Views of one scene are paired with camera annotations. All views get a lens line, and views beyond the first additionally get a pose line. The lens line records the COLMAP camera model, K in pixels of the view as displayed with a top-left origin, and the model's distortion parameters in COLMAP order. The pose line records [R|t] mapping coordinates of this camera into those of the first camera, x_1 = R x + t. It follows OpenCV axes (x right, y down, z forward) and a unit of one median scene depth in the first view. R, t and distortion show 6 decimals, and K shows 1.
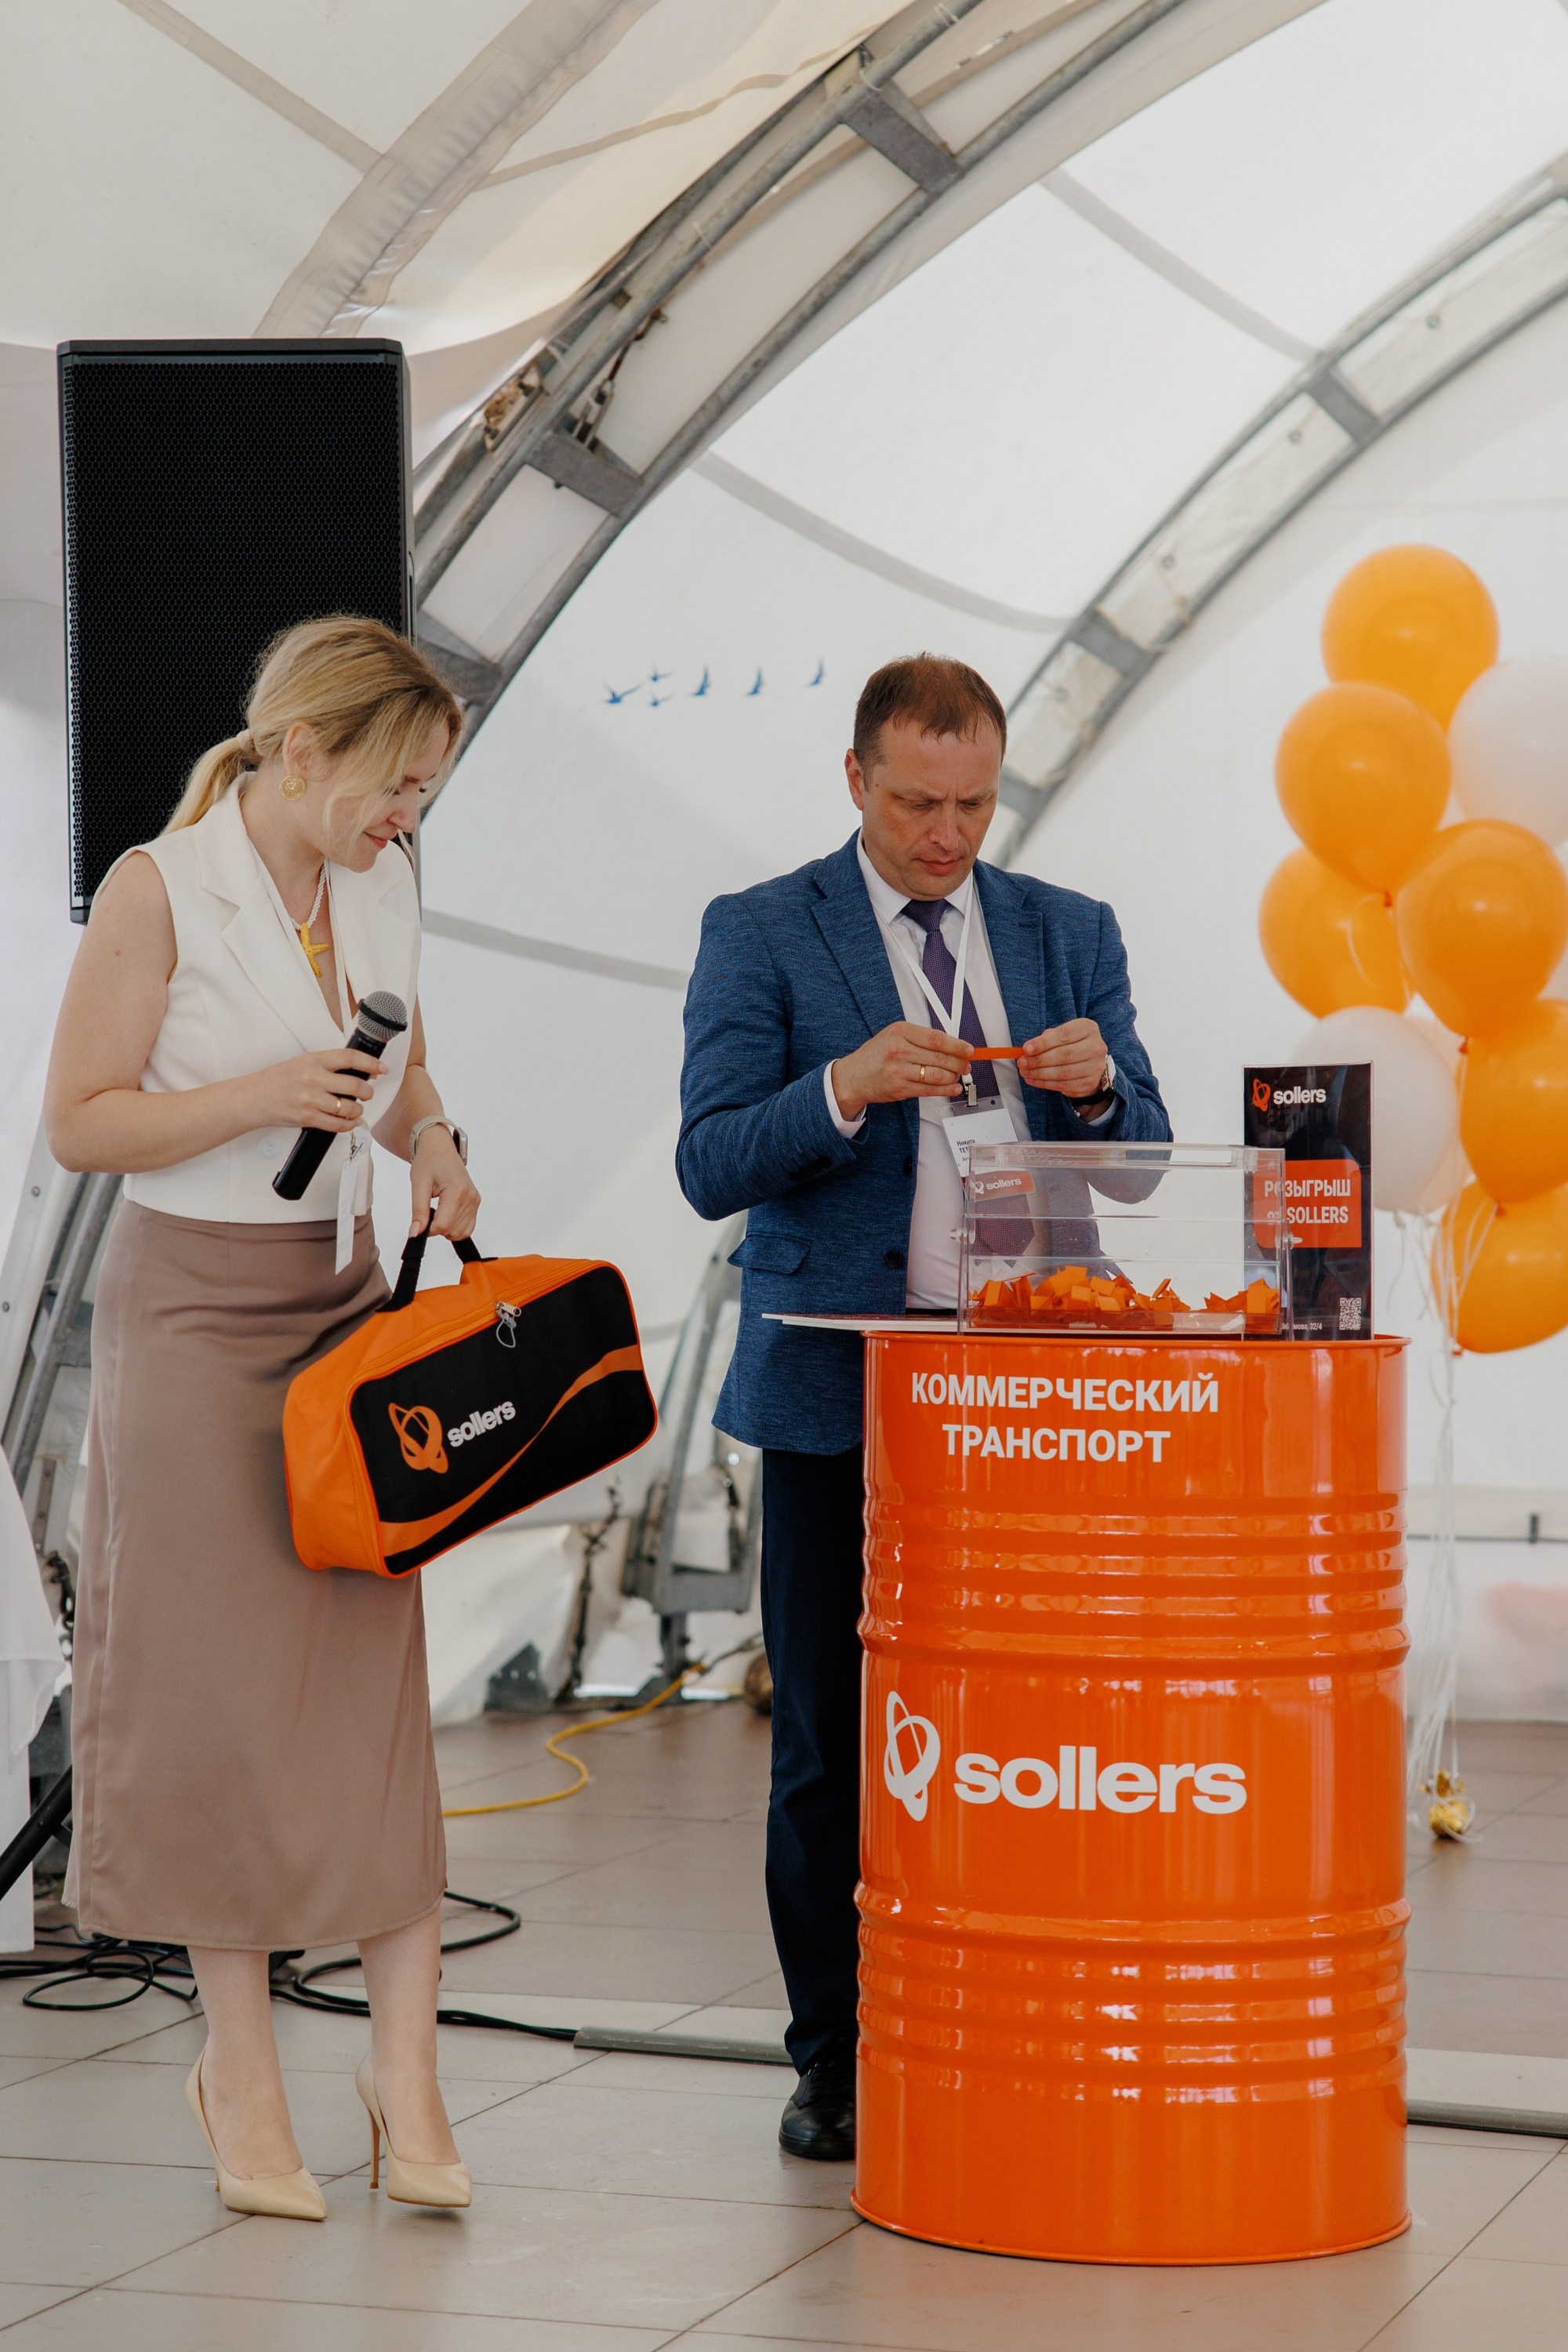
lens RADIAL K [[4660.8, 0, 842.7], [0, 4660.8, 1134.3], [0, 0, 1]] dist [0.212458, 0.000000]
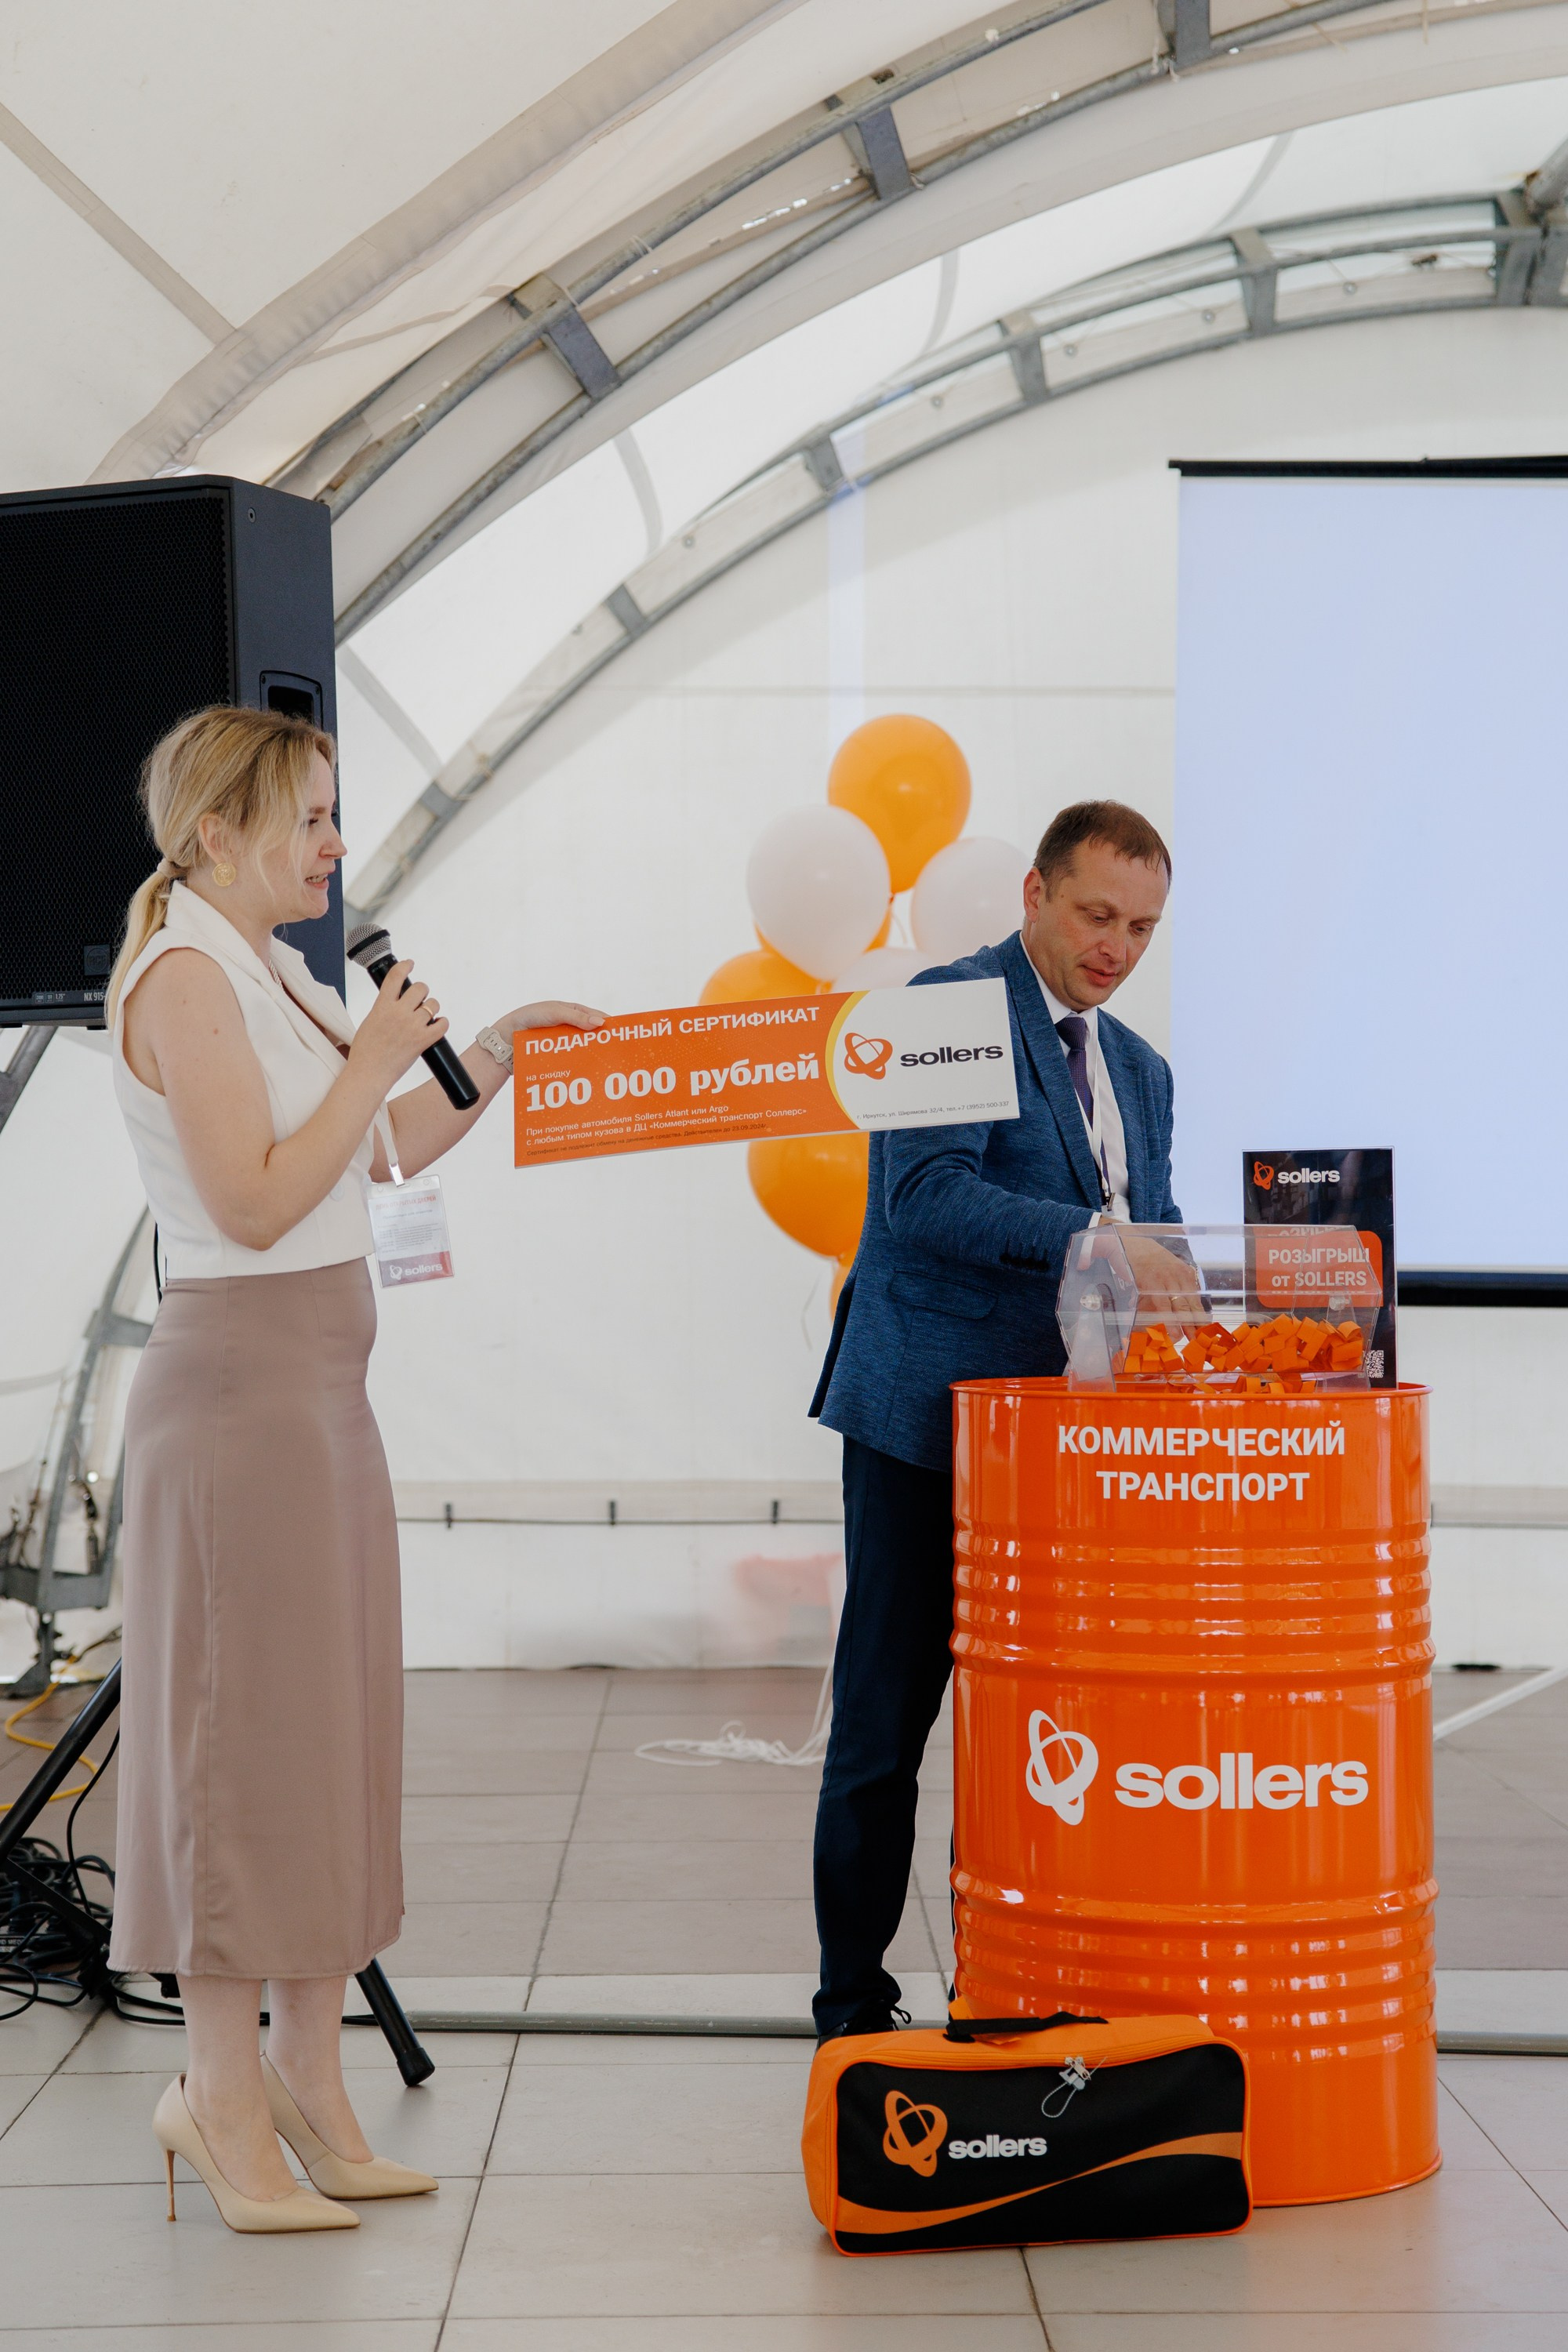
lens RADIAL K [[3595.0, 0, 795.8], [0, 3595.0, 1182.5], [0, 0, 1]] dist [0.116868, 0.000000]
pose [[0.952418, -0.007090, 0.304712, -0.302764], [0.007382, 0.999973, 0.000196, -0.007961], [-0.304705, 0.002063, 0.952445, 0.190218]]
